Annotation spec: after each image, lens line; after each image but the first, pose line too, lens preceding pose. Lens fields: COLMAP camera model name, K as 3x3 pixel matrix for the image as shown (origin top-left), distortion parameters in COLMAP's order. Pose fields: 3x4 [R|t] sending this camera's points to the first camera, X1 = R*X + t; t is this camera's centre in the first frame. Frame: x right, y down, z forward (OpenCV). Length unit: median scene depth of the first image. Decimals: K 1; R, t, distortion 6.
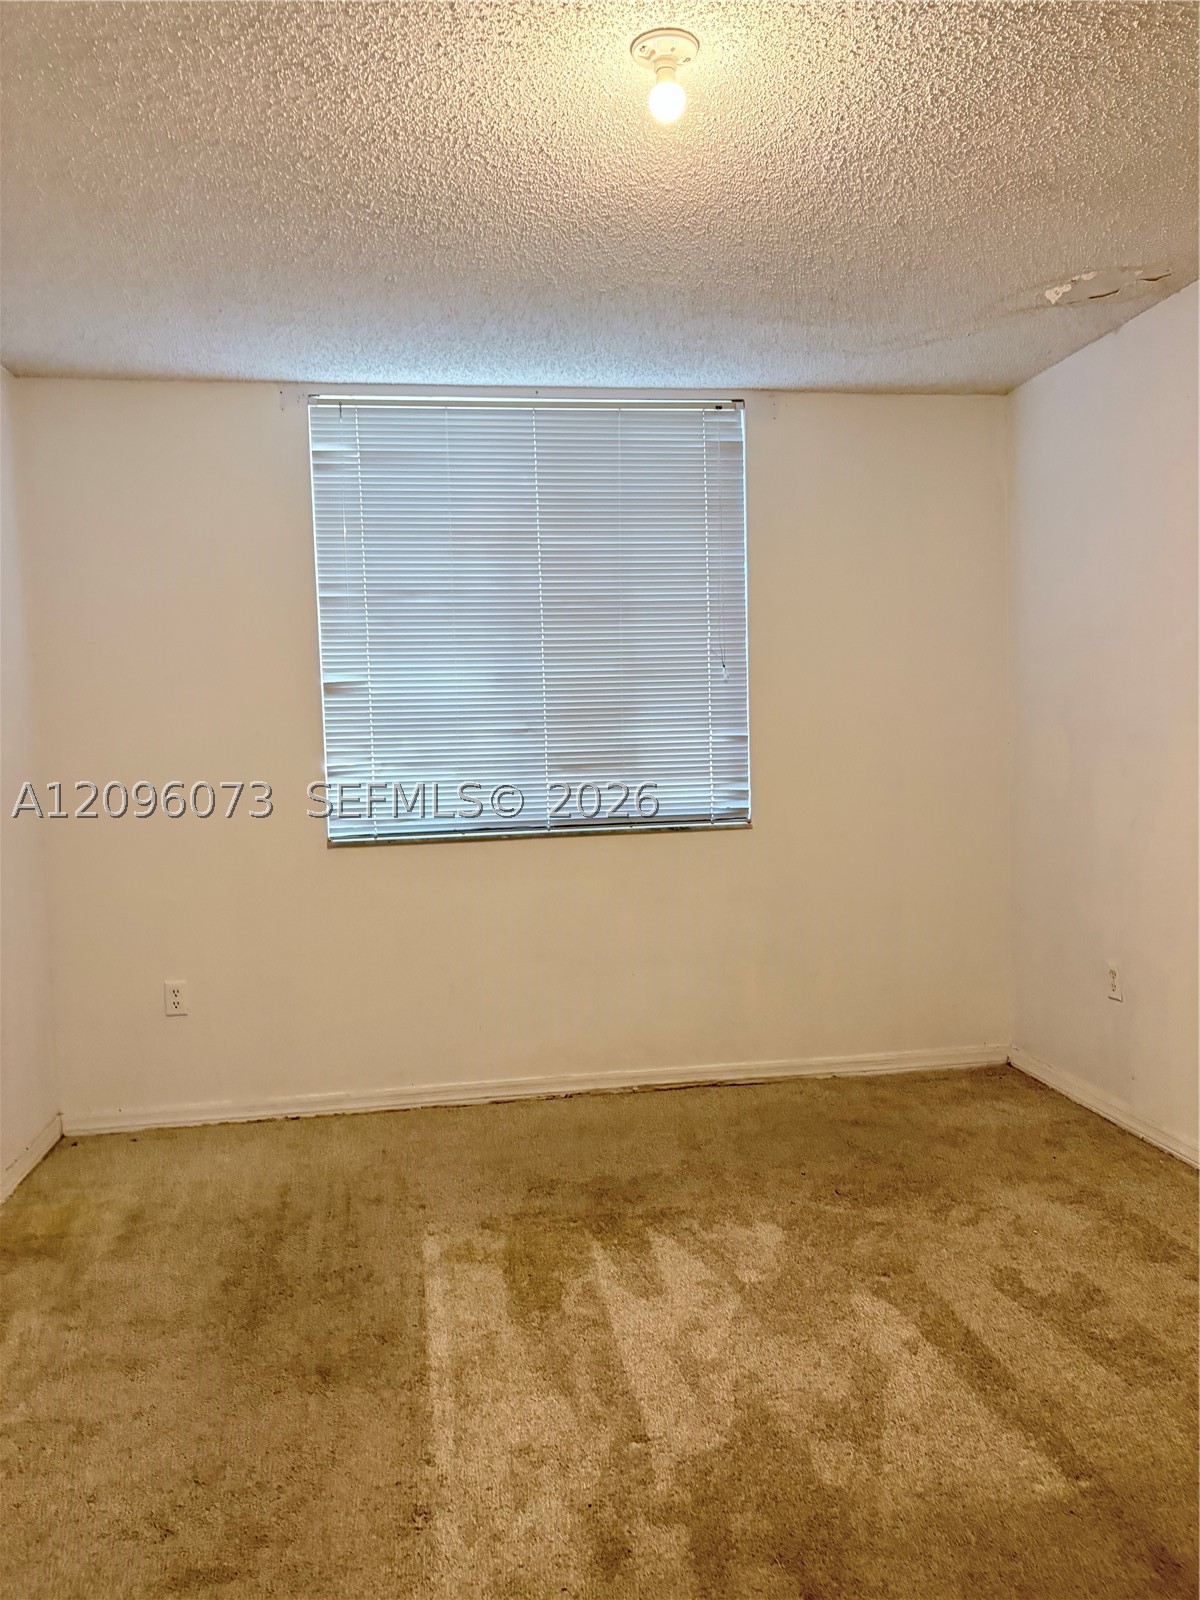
lens RADIAL K [[1209.6, 0, 601.9], [0, 1209.6, 796.3], [0, 0, 1]] dist [0.047485, -0.048766]
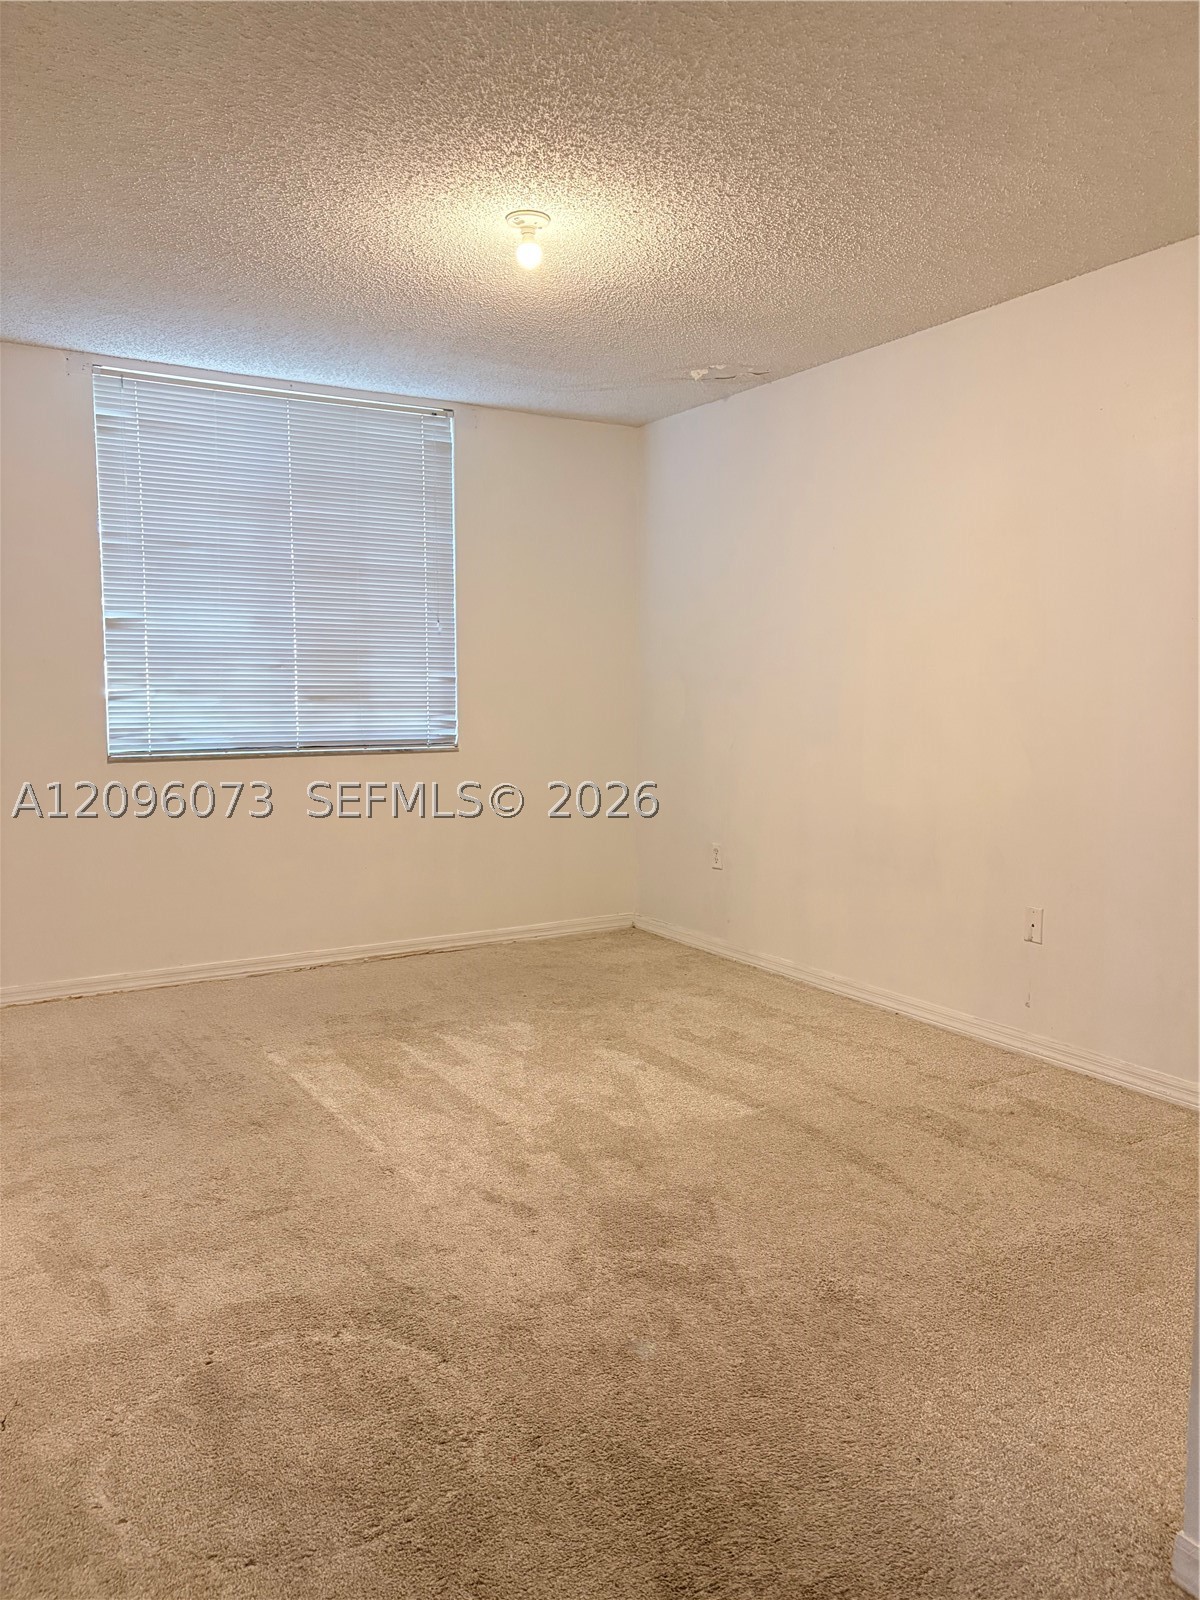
lens RADIAL K [[1209.6, 0, 588.9], [0, 1209.6, 795.0], [0, 0, 1]] dist [0.047485, -0.048766]
pose [[0.926842, -0.004742, 0.375421, -0.238373], [-0.009266, 0.999327, 0.035498, 0.028049], [-0.375336, -0.036379, 0.926175, -0.245550]]
